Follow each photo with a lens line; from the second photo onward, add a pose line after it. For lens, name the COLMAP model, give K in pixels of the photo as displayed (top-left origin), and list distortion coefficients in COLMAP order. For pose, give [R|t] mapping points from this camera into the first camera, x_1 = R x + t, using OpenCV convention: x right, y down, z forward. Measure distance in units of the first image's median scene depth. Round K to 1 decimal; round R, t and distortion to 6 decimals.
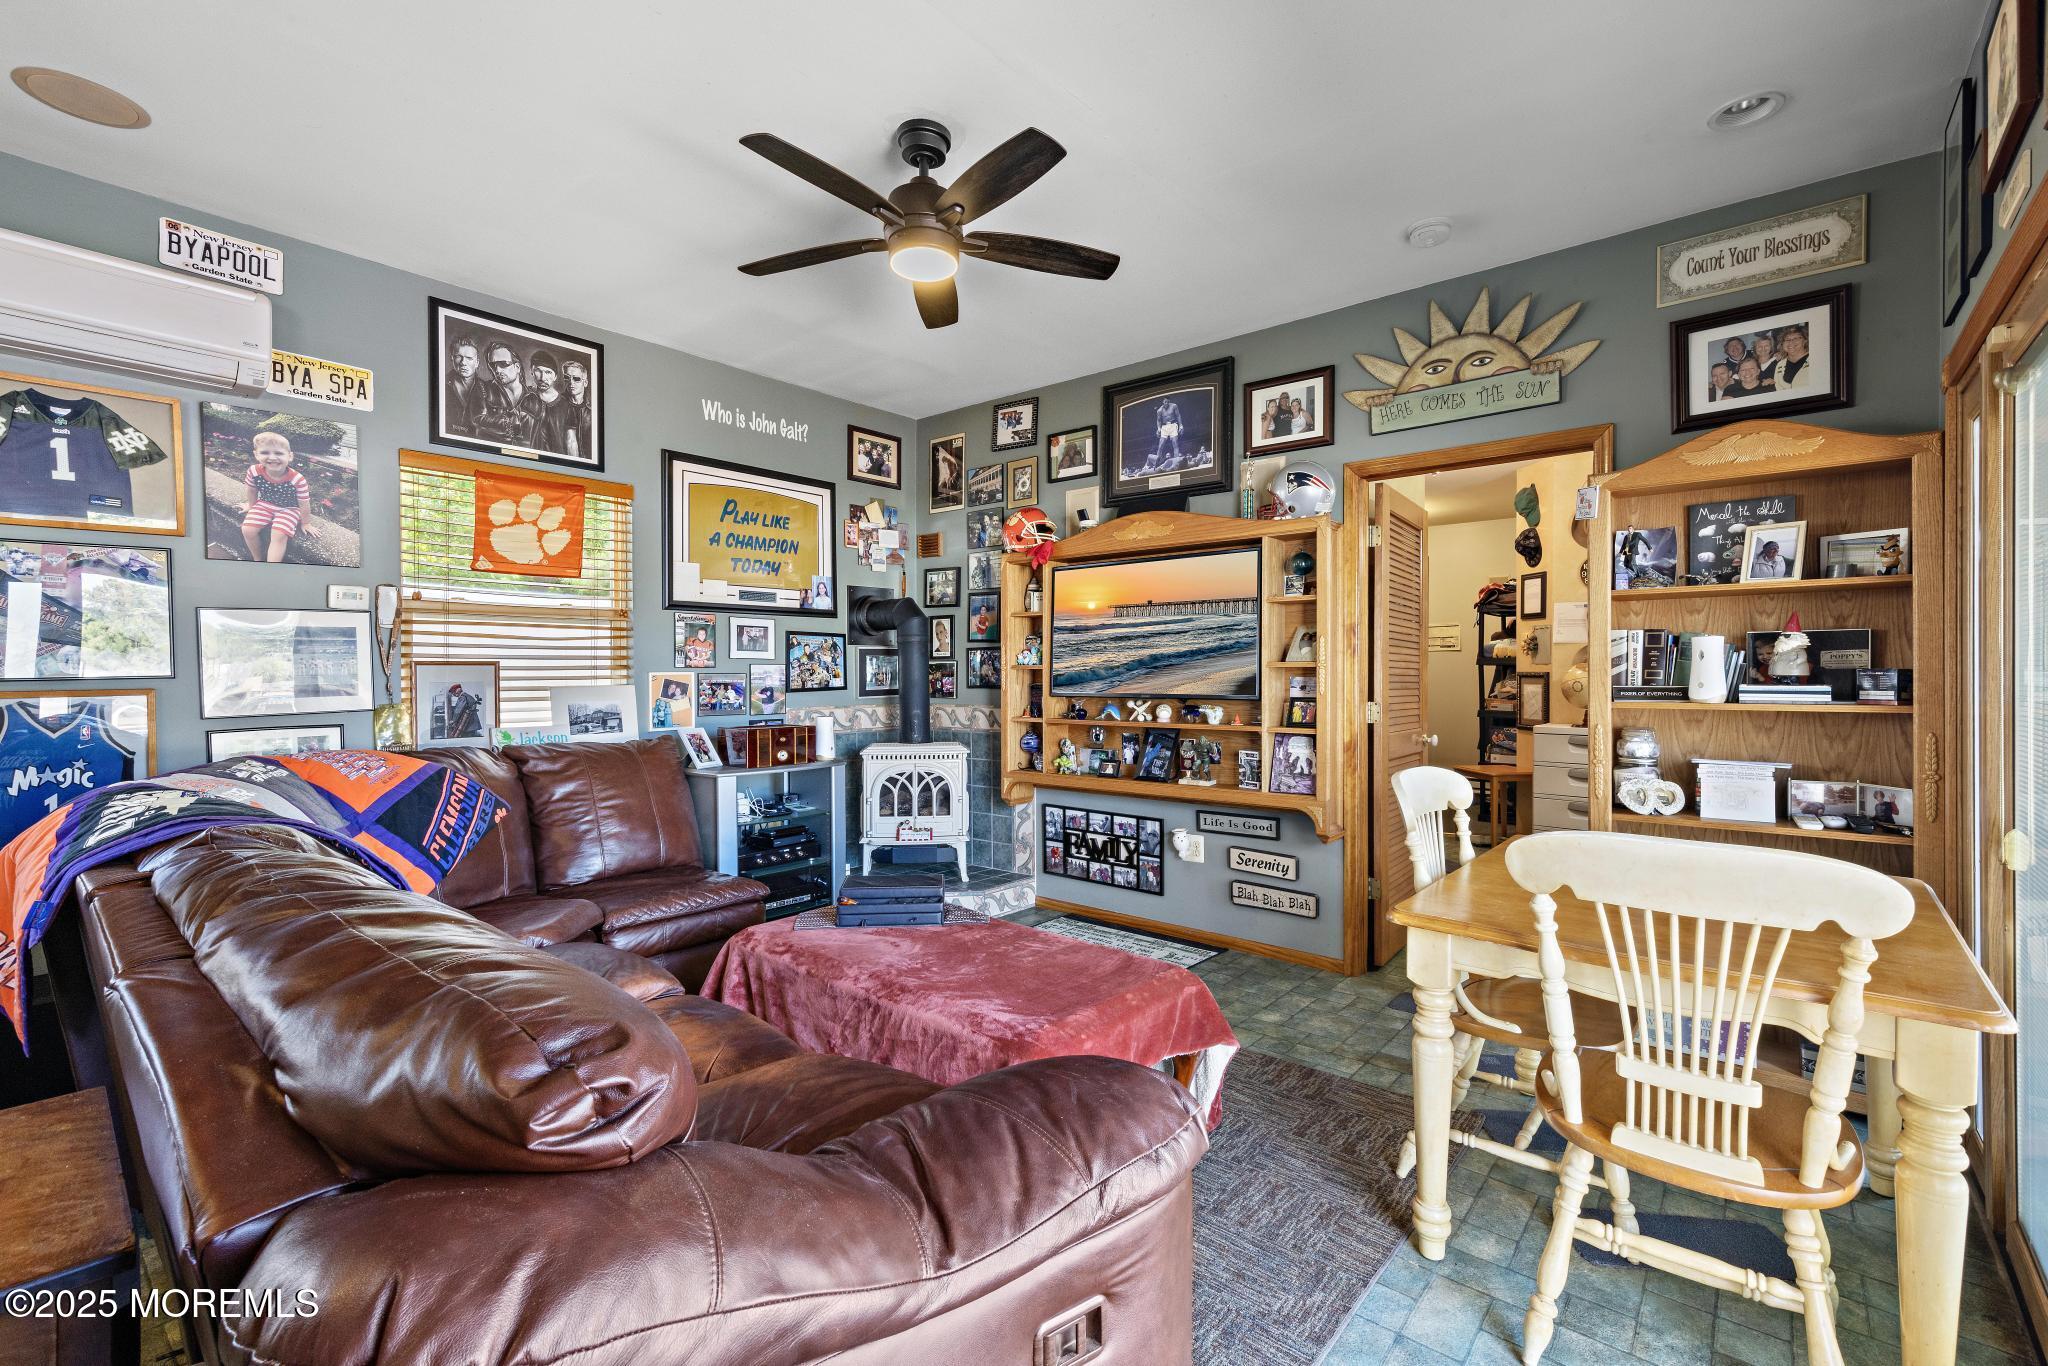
lens RADIAL K [[886.2, 0, 1023.0], [0, 886.2, 680.8], [0, 0, 1]] dist [0.000501, 0.000019]
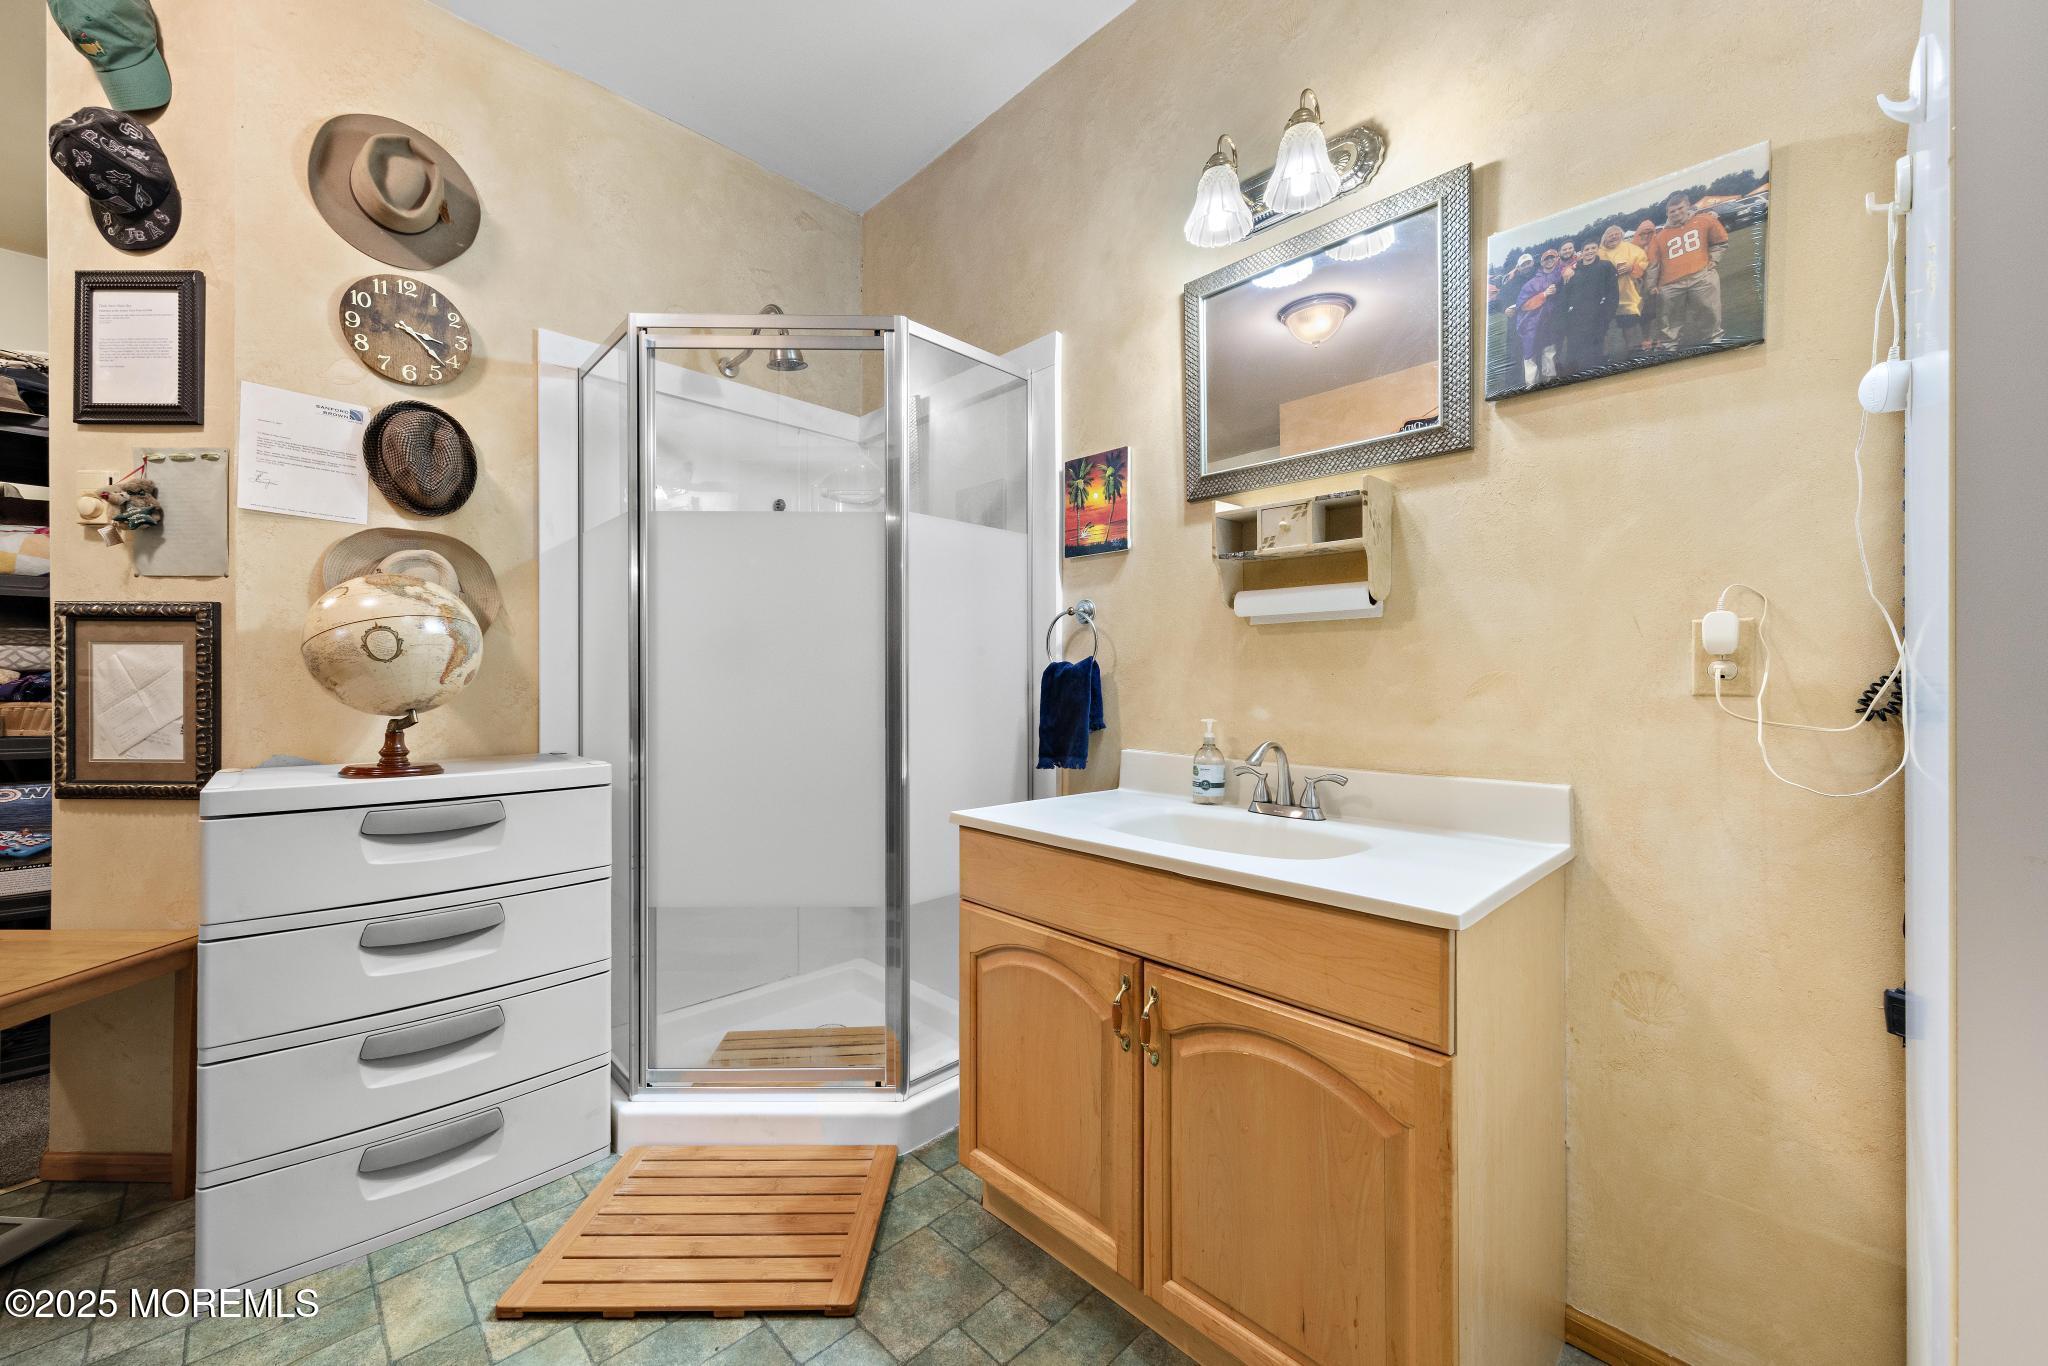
lens RADIAL K [[790.3, 0, 1024.1], [0, 790.3, 682.2], [0, 0, 1]] dist [0.002587, 0.000455]
pose [[0.082846, -0.001373, 0.996561, 0.335680], [0.009258, 0.999957, 0.000608, 0.019352], [-0.996519, 0.009176, 0.082855, 0.684392]]
